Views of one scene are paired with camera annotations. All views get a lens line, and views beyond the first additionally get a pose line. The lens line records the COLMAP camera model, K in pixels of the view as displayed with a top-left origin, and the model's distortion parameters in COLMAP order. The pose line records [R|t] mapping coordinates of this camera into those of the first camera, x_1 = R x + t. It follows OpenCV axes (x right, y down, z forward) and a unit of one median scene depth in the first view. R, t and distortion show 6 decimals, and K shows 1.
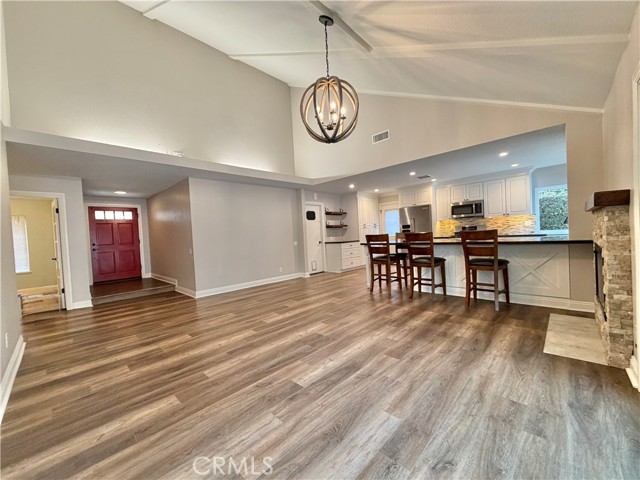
lens RADIAL K [[252.0, 0, 315.1], [0, 252.0, 238.6], [0, 0, 1]] dist [0.000348, 0.000179]
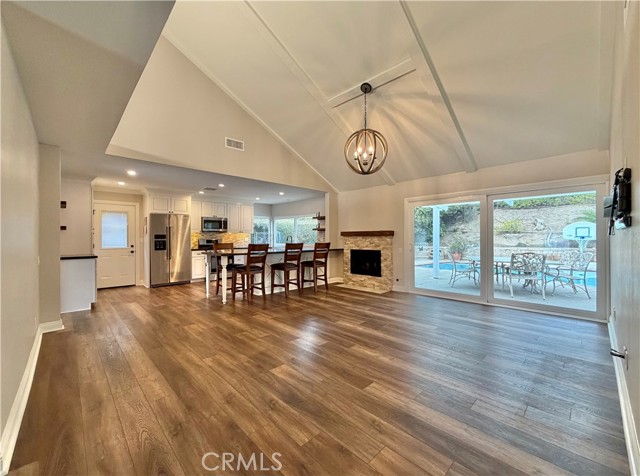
lens RADIAL K [[260.8, 0, 320.0], [0, 260.8, 238.0], [0, 0, 1]] dist [0.001248, 0.000028]
pose [[0.034610, 0.050810, 0.998108, -0.556656], [0.016647, 0.998539, -0.051409, 0.012472], [-0.999262, 0.018395, 0.033714, 0.504301]]
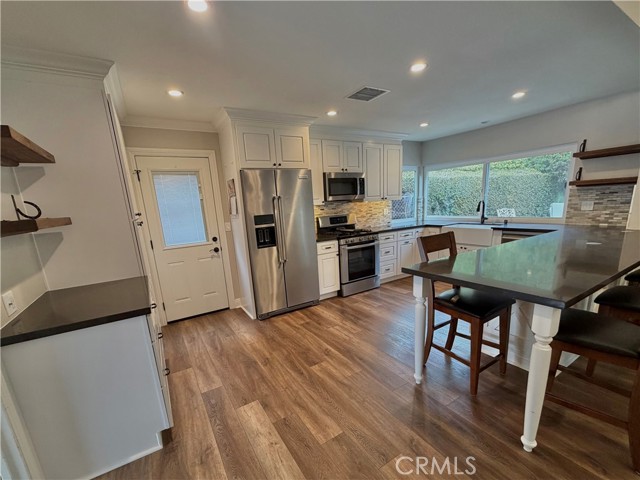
lens RADIAL K [[278.0, 0, 317.0], [0, 278.0, 269.0], [0, 0, 1]] dist [0.001706, 0.000379]
pose [[0.252606, -0.192393, 0.948249, -0.065915], [0.061930, 0.981237, 0.182588, -0.051742], [-0.965585, 0.012602, 0.259781, 0.919653]]
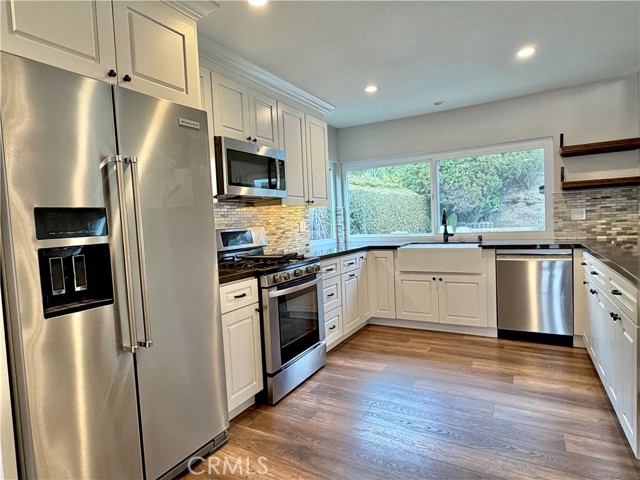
lens RADIAL K [[357.8, 0, 320.0], [0, 357.8, 240.0], [0, 0, 1]] dist [-0.001630, -0.000727]
pose [[-0.249305, 0.011078, 0.968362, 0.181284], [0.072447, 0.997346, 0.007242, -0.034425], [-0.965711, 0.071960, -0.249446, 1.062398]]
